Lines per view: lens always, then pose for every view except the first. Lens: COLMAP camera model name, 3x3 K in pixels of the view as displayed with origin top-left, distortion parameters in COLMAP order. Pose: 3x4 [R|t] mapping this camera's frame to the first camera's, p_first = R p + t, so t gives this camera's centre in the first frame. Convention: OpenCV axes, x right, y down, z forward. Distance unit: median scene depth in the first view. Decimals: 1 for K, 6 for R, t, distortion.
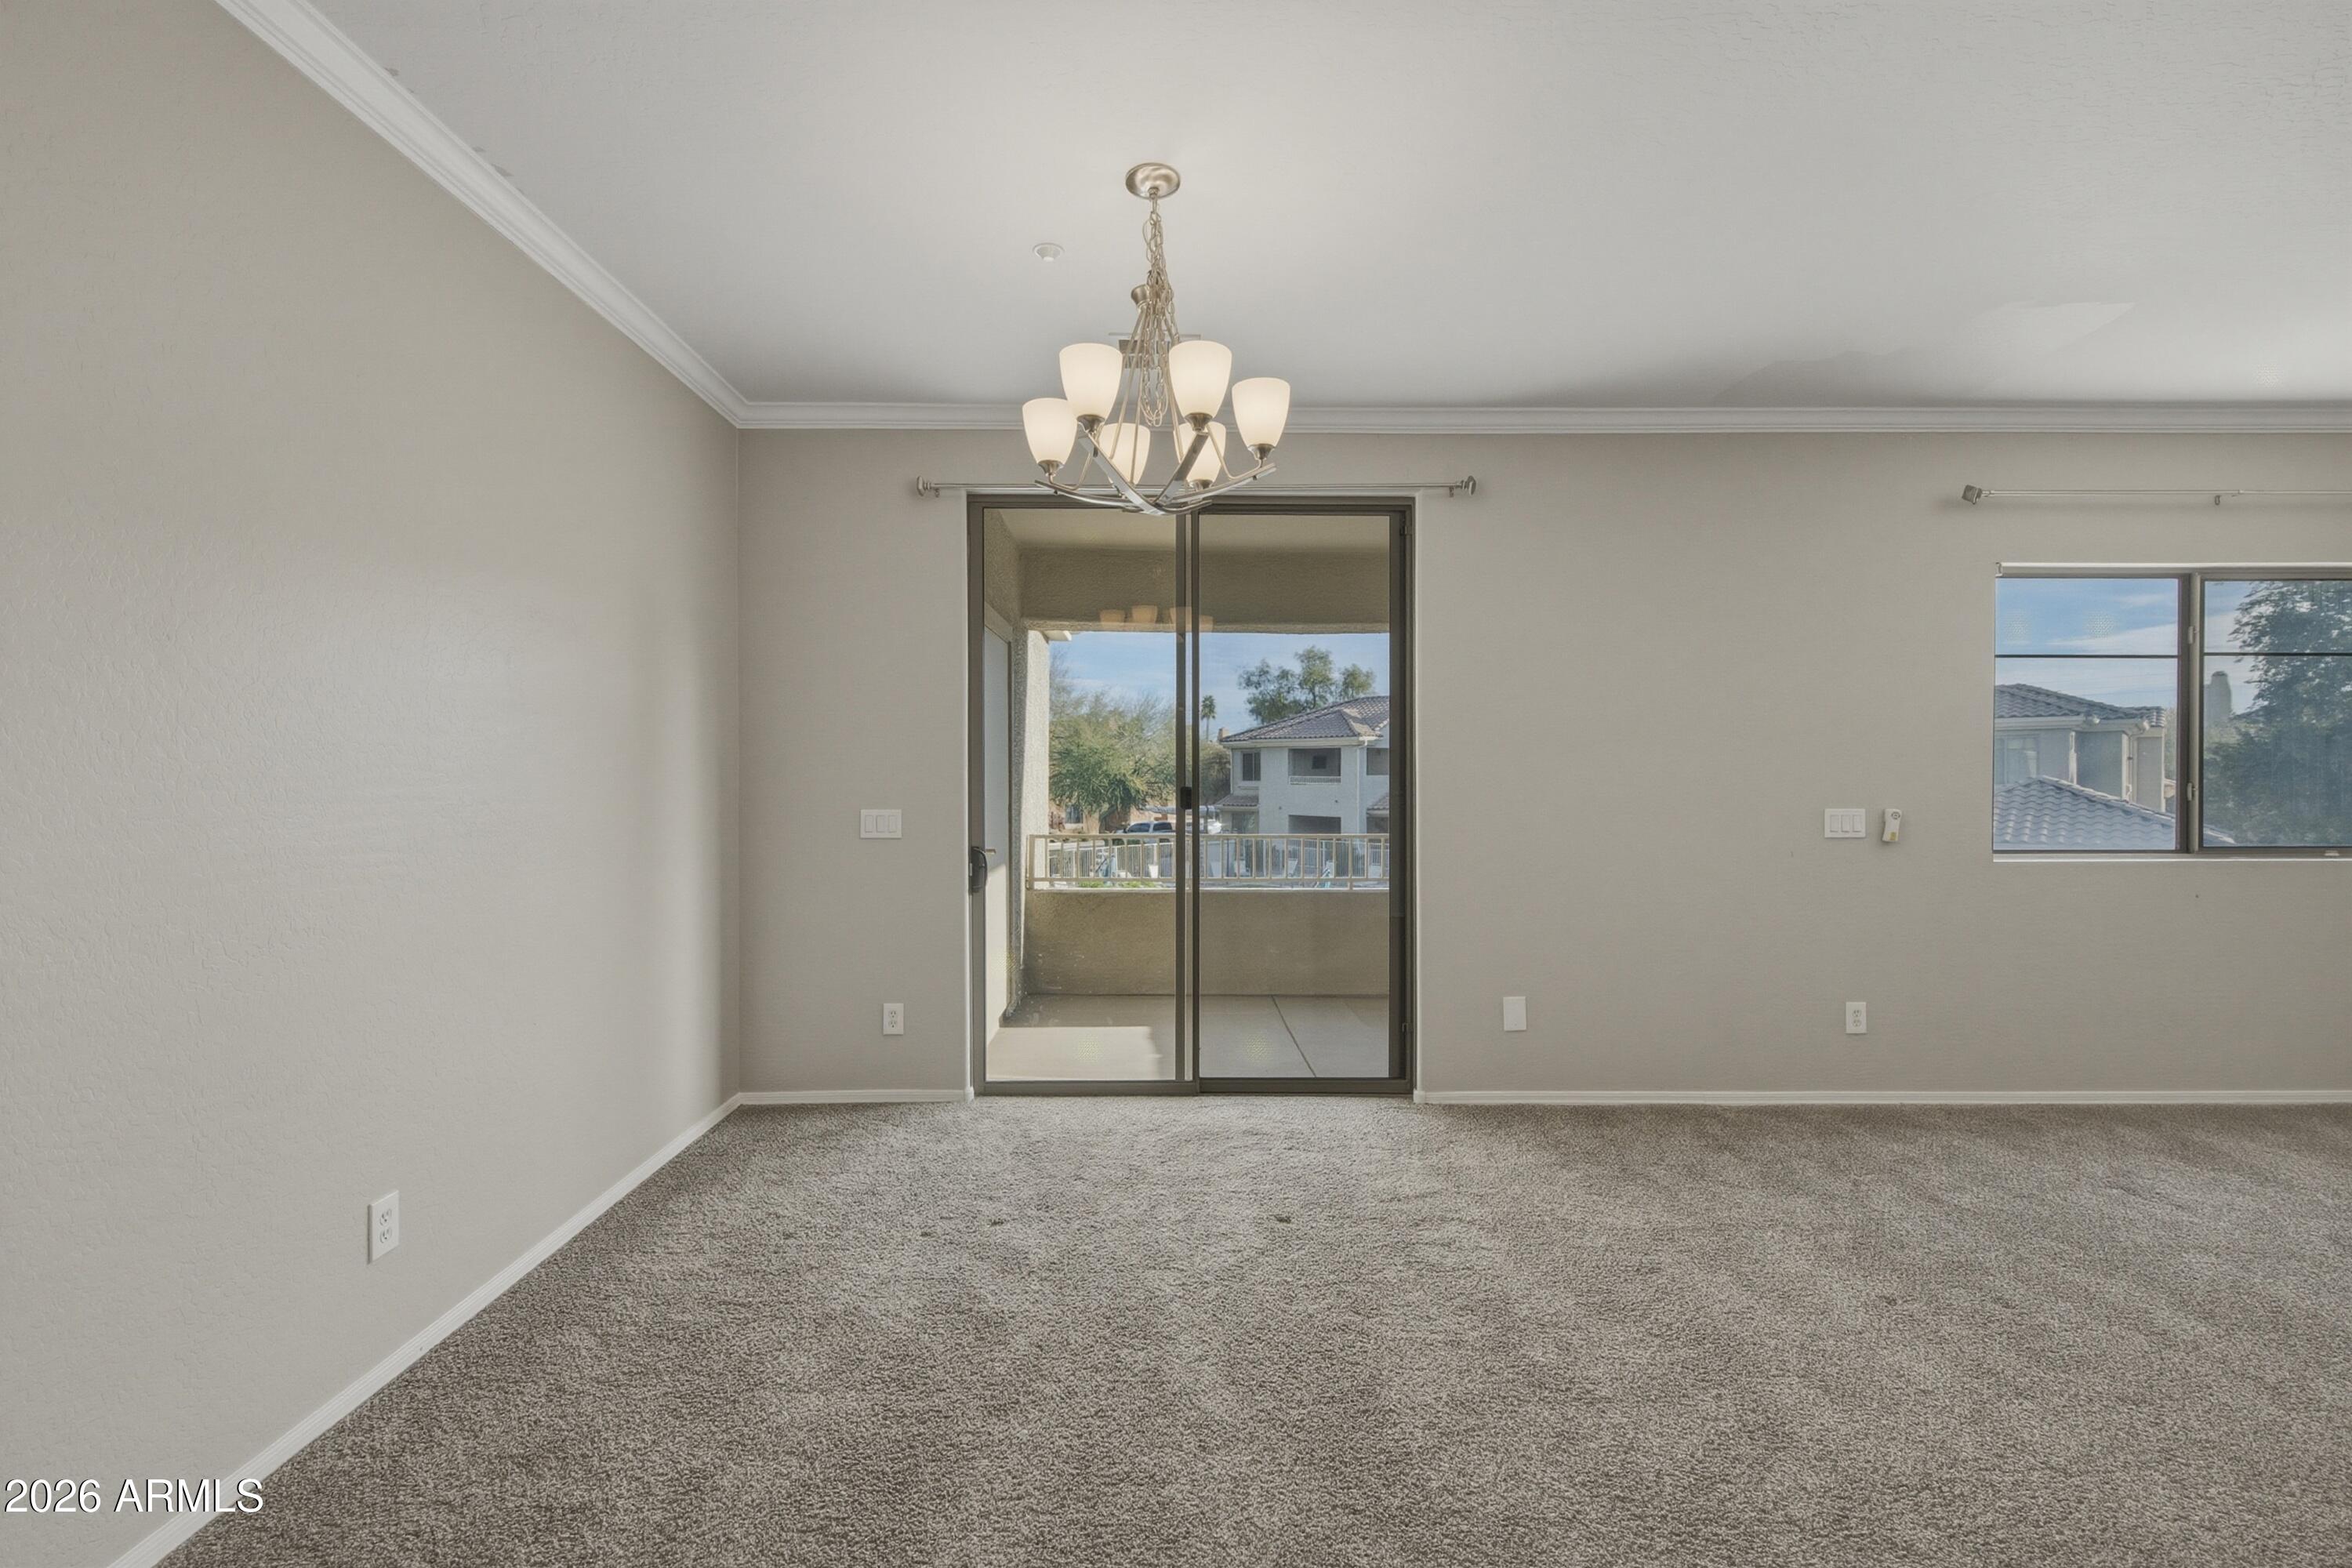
lens RADIAL K [[1124.6, 0, 1174.7], [0, 1124.6, 773.6], [0, 0, 1]] dist [0.001824, 0.000214]
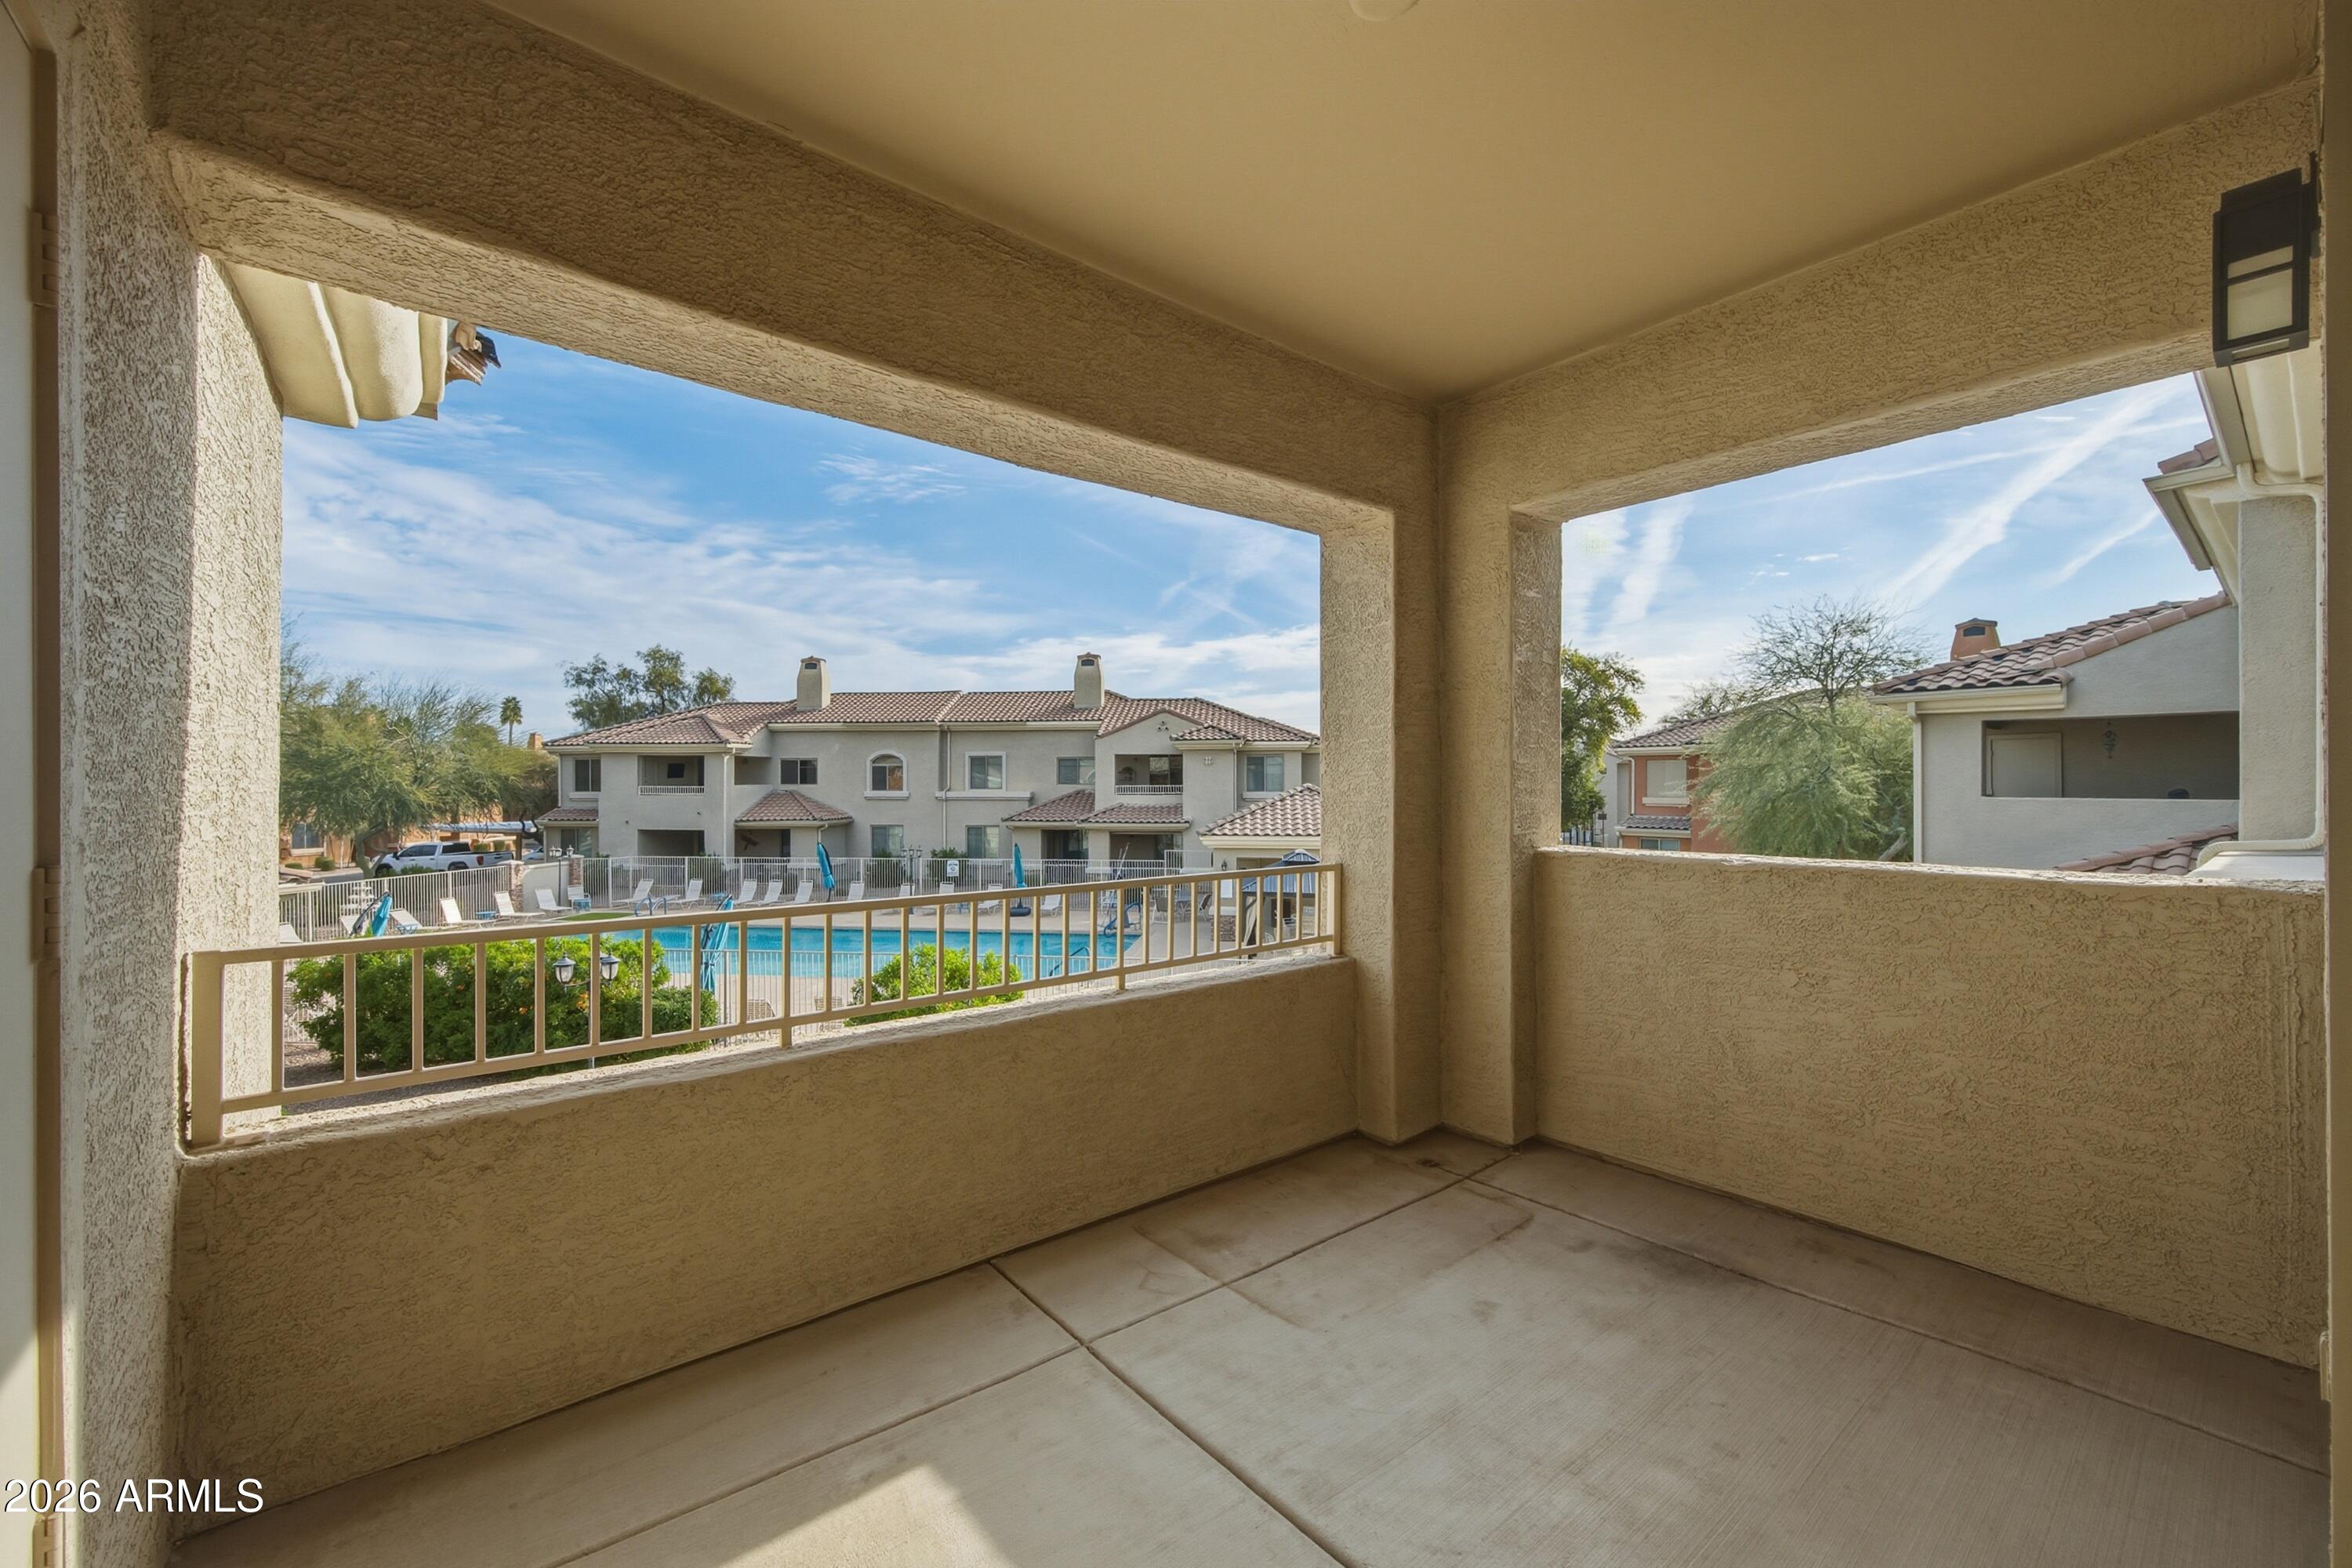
lens RADIAL K [[925.6, 0, 1187.4], [0, 925.6, 786.3], [0, 0, 1]] dist [-0.007263, 0.000150]
pose [[0.778574, -0.001988, 0.627549, -0.018559], [0.001219, 0.999998, 0.001655, 0.001701], [-0.627551, -0.000523, 0.778575, 0.155872]]
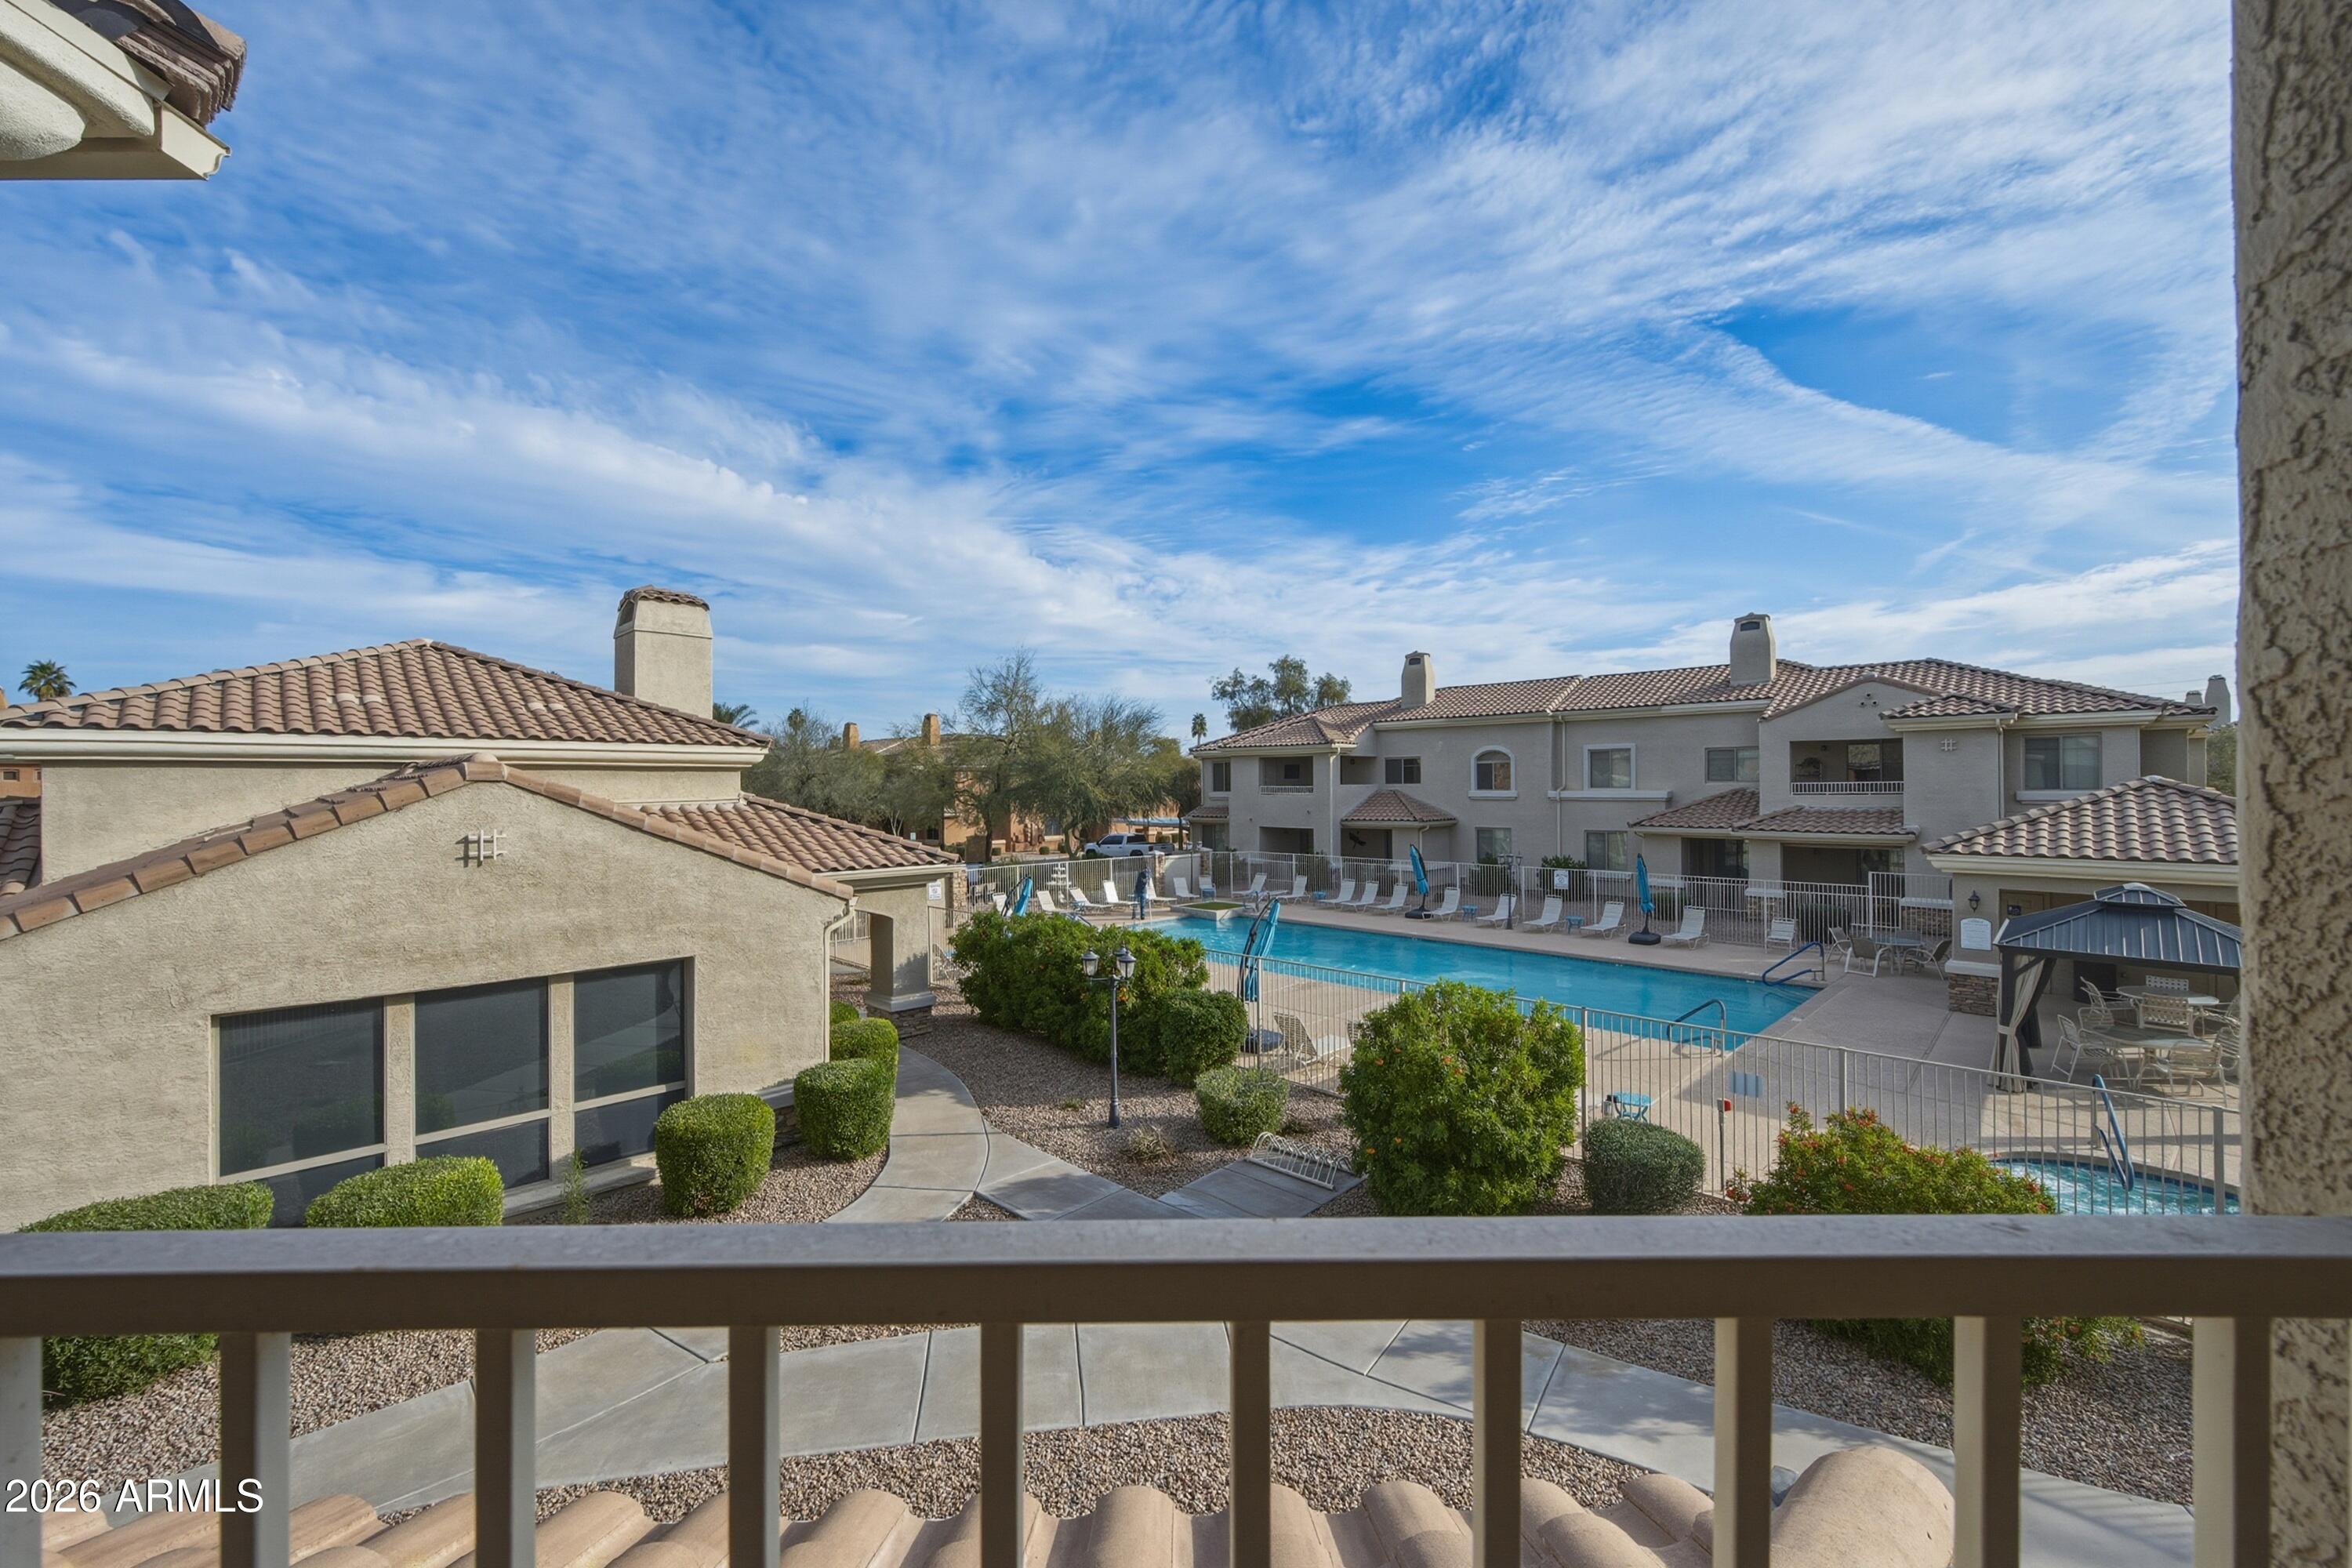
lens RADIAL K [[925.6, 0, 1179.8], [0, 925.6, 778.4], [0, 0, 1]] dist [-0.007263, 0.000150]
pose [[0.999879, -0.004269, -0.014988, 0.044850], [0.004058, 0.999892, -0.014097, 0.006395], [0.015046, 0.014034, 0.999788, 0.209045]]
